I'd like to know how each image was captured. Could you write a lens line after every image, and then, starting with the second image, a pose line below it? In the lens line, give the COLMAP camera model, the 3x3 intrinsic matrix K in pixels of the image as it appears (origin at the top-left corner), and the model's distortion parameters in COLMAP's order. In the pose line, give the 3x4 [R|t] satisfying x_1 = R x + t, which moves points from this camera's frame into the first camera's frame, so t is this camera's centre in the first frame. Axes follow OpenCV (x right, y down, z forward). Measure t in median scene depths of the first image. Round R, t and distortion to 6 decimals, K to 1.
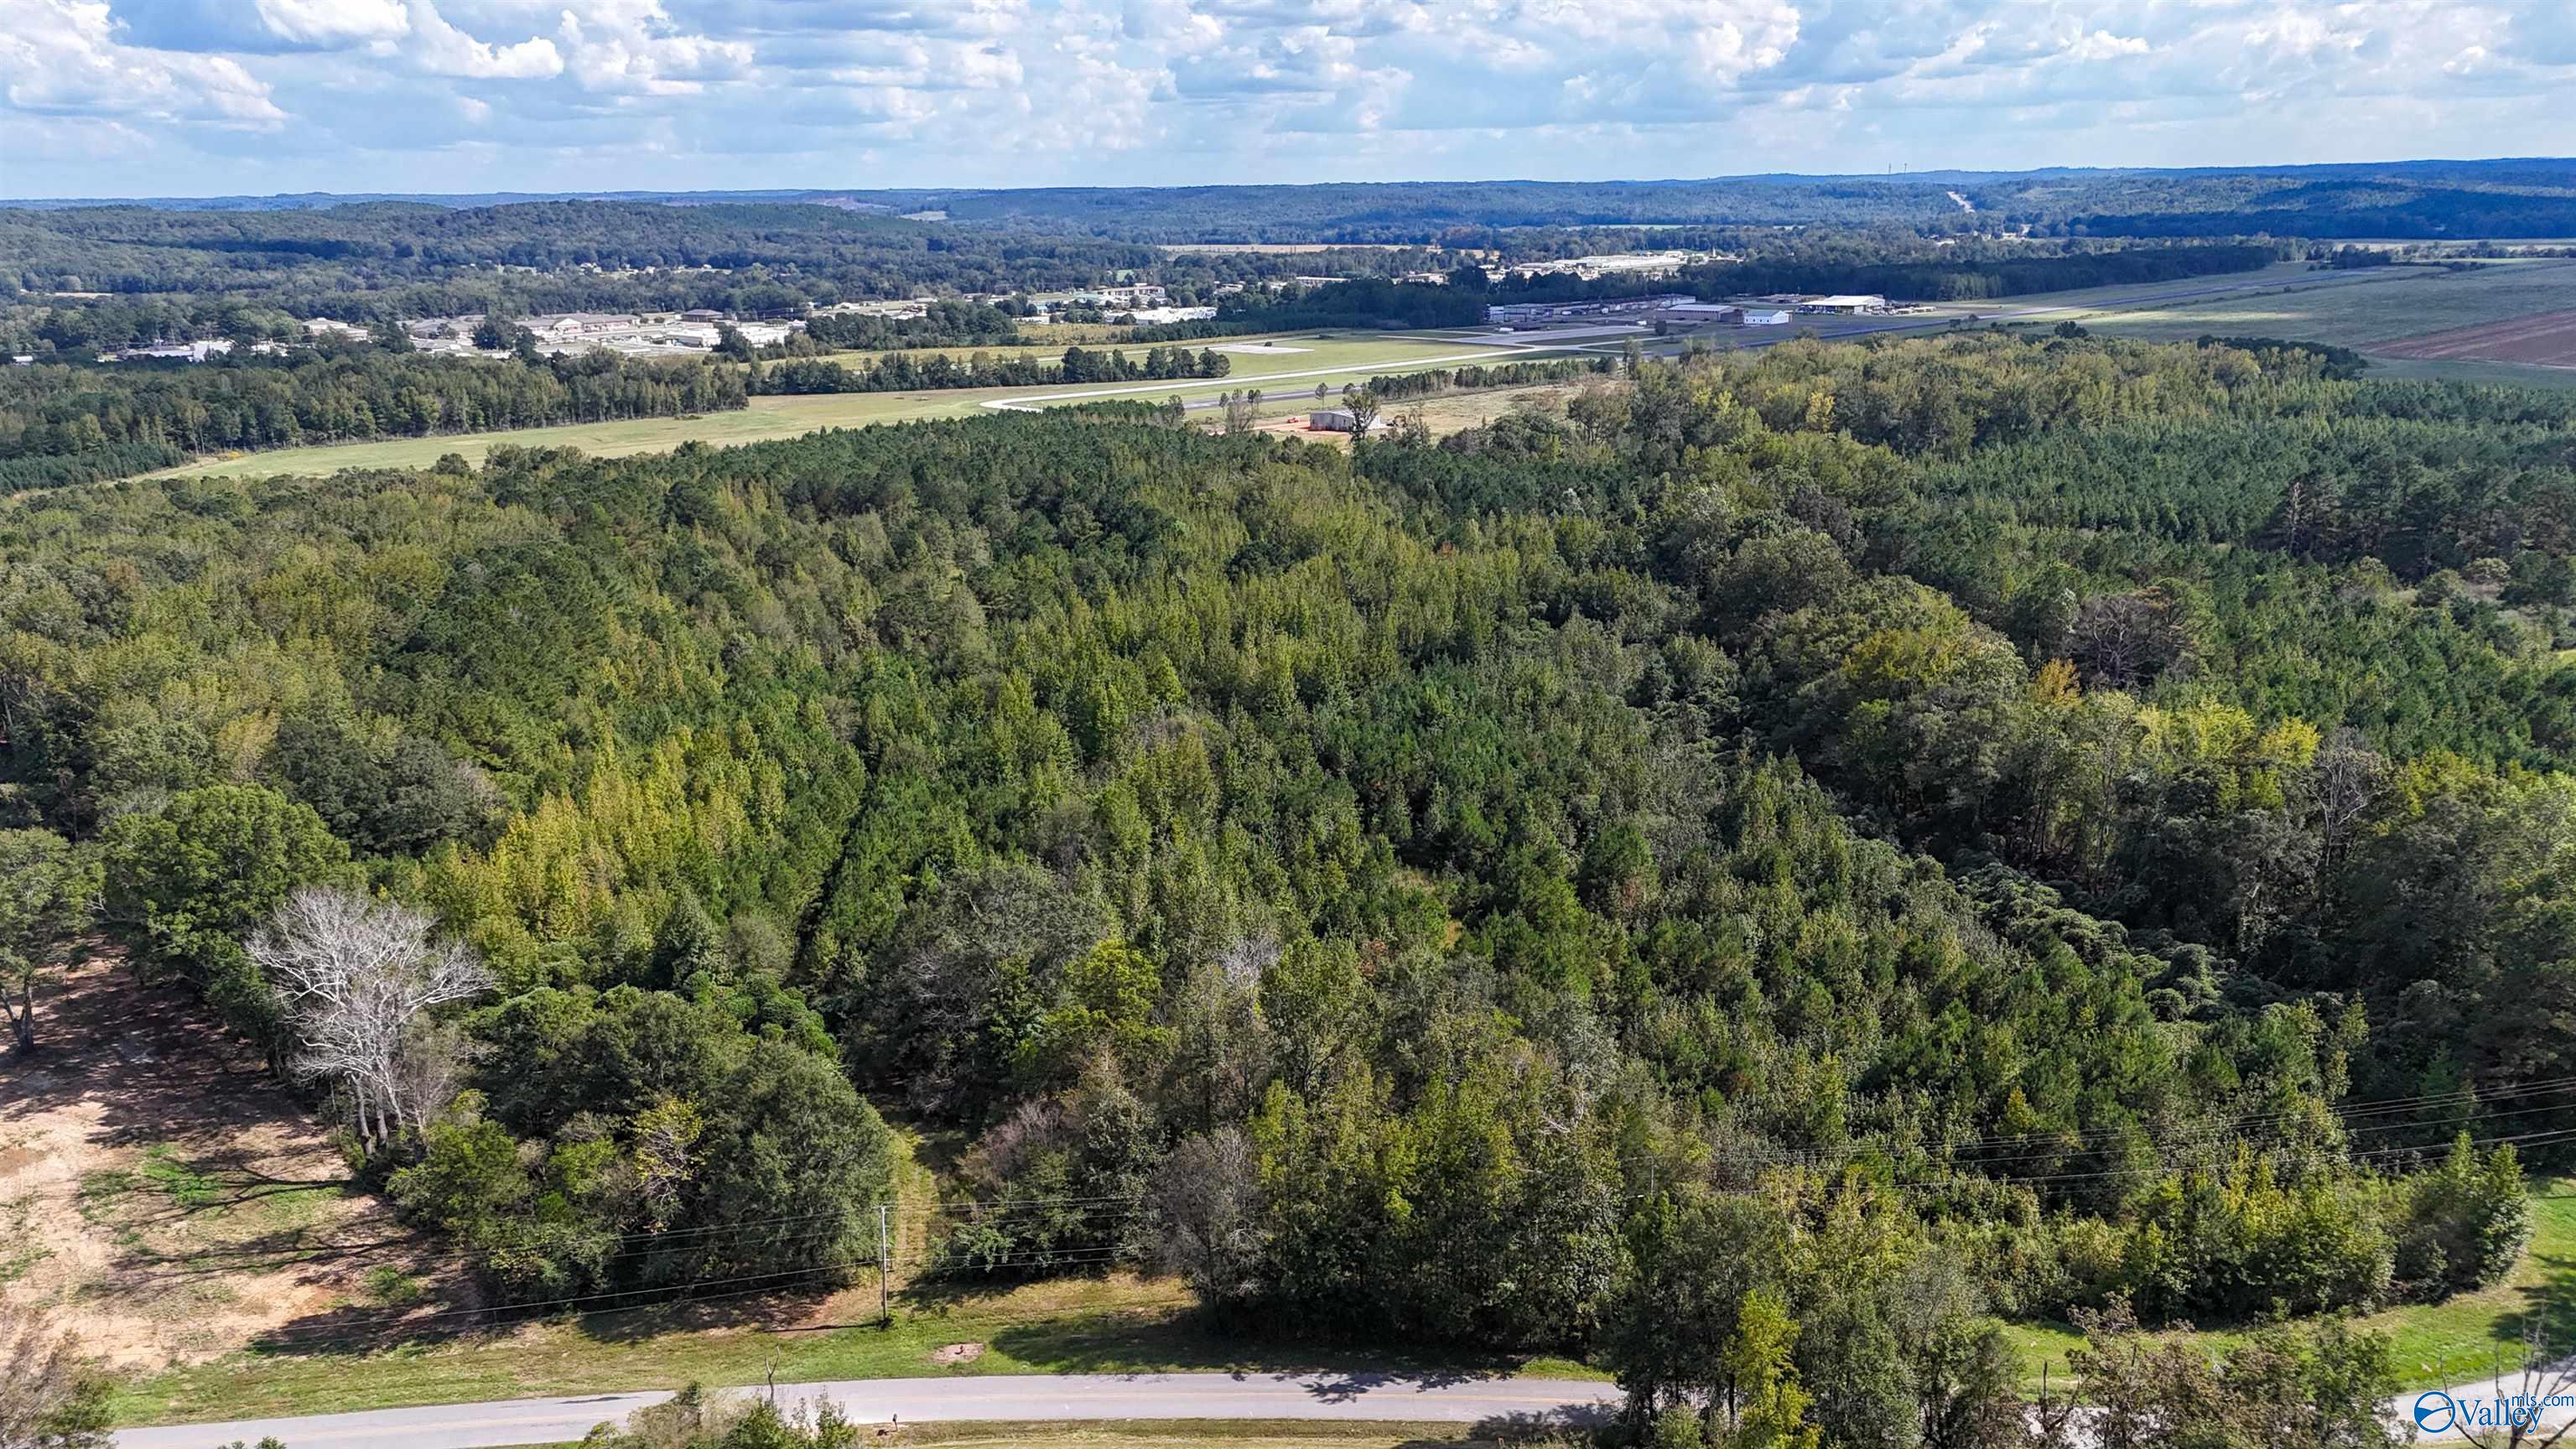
lens RADIAL K [[1905.0, 0, 1301.4], [0, 1905.0, 728.7], [0, 0, 1]] dist [0.057649, -0.049572]
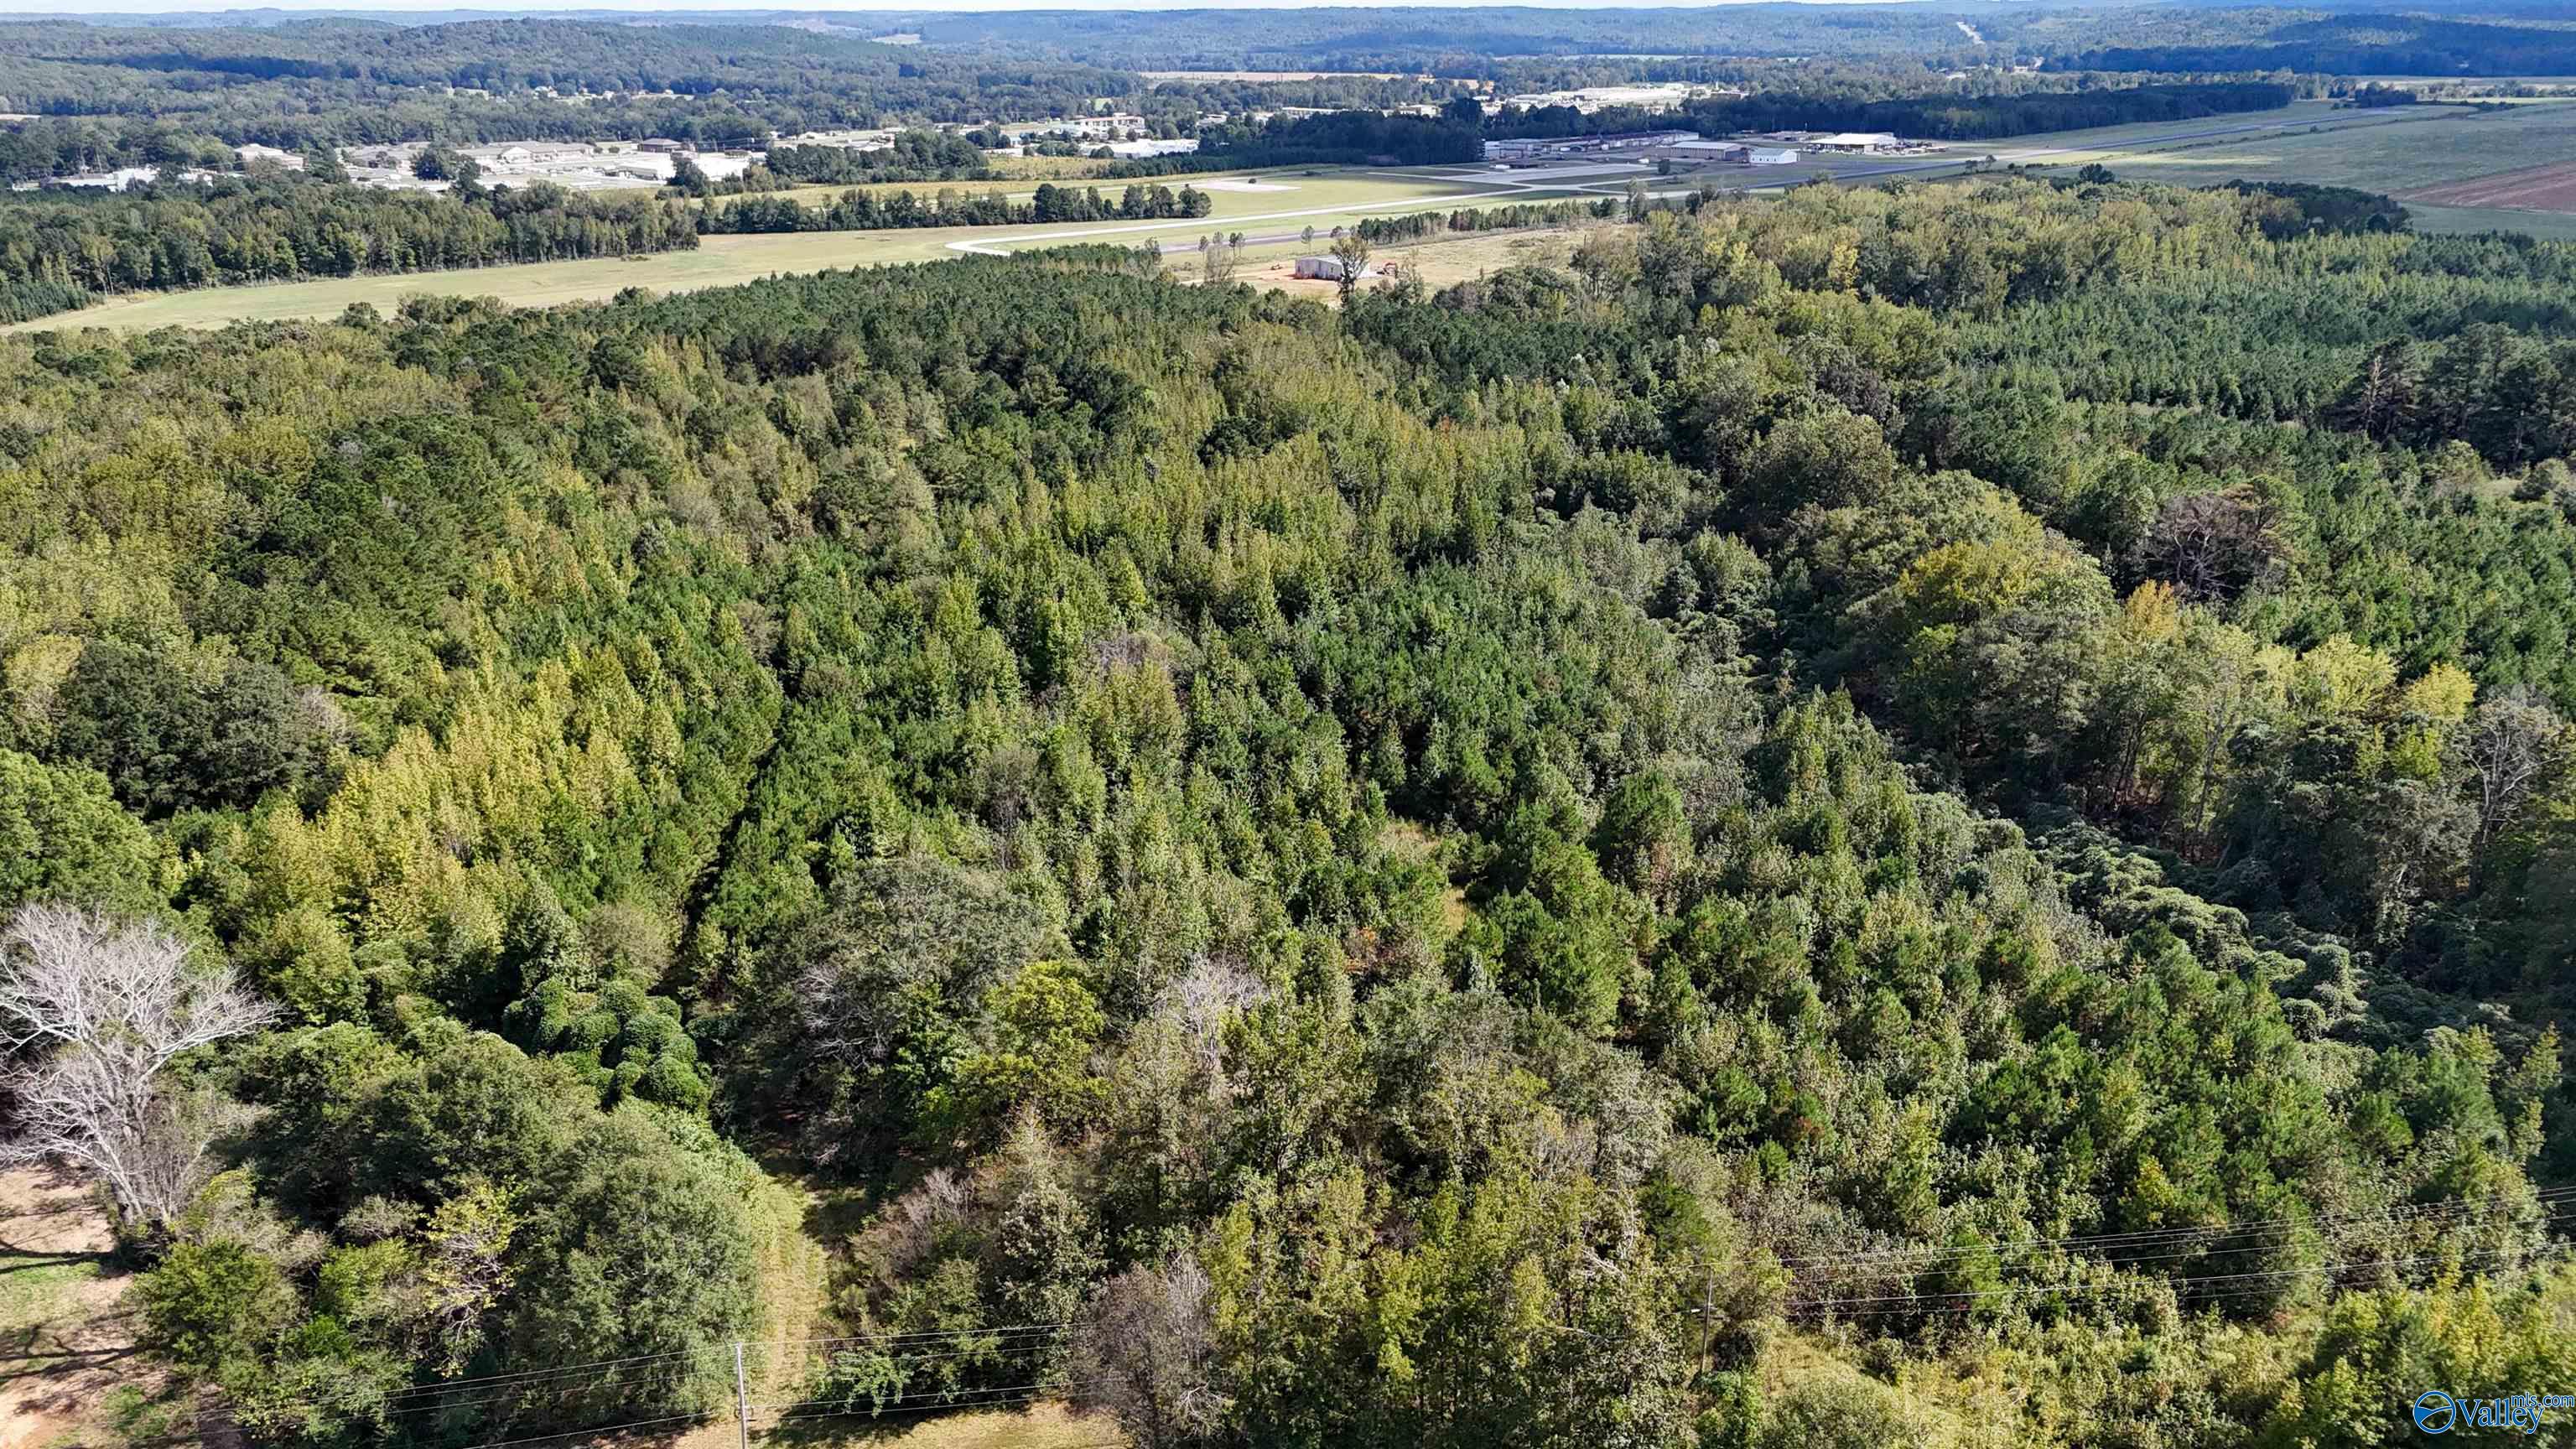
lens RADIAL K [[1905.0, 0, 1299.9], [0, 1905.0, 728.4], [0, 0, 1]] dist [0.057649, -0.049572]
pose [[0.999954, 0.005495, 0.007838, 0.001776], [-0.006117, 0.996637, 0.081710, -0.029436], [-0.007363, -0.081754, 0.996625, 0.101042]]
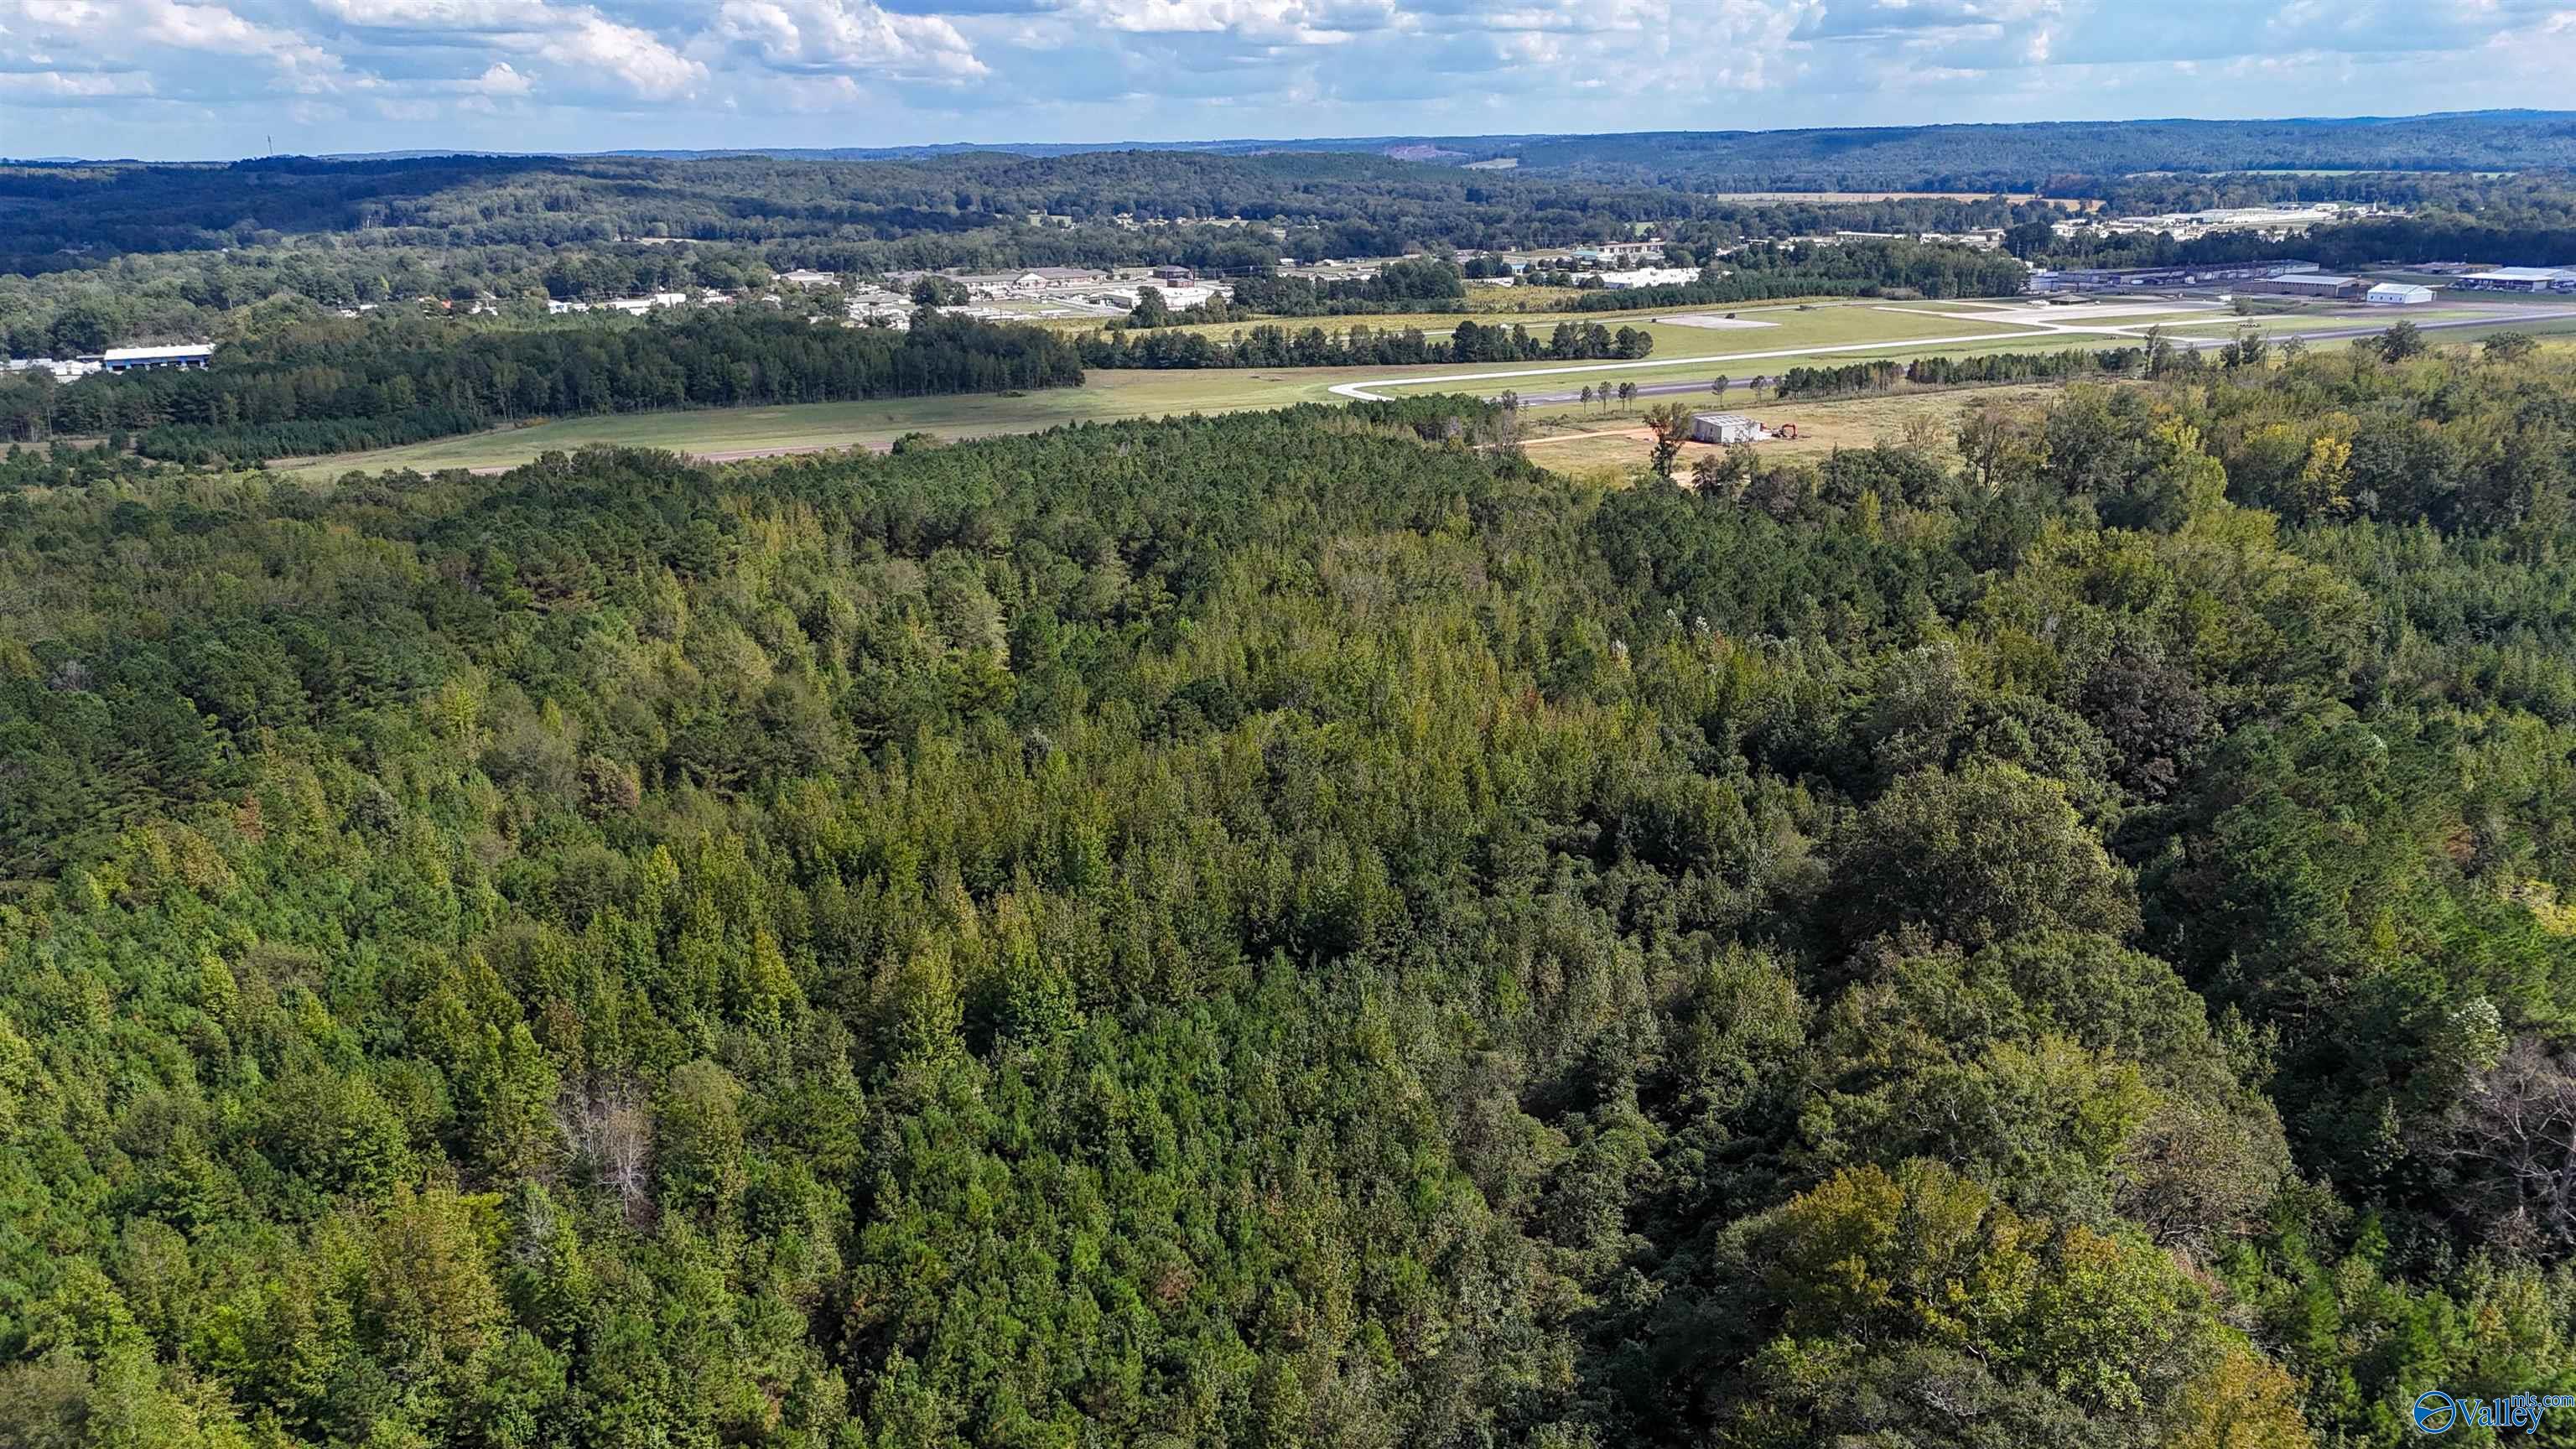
lens RADIAL K [[1905.0, 0, 1290.8], [0, 1905.0, 725.6], [0, 0, 1]] dist [0.057649, -0.049572]
pose [[0.952283, 0.087250, -0.292480, 0.236737], [-0.079963, 0.996118, 0.036802, -0.126805], [0.294556, -0.011658, 0.955563, 0.426230]]
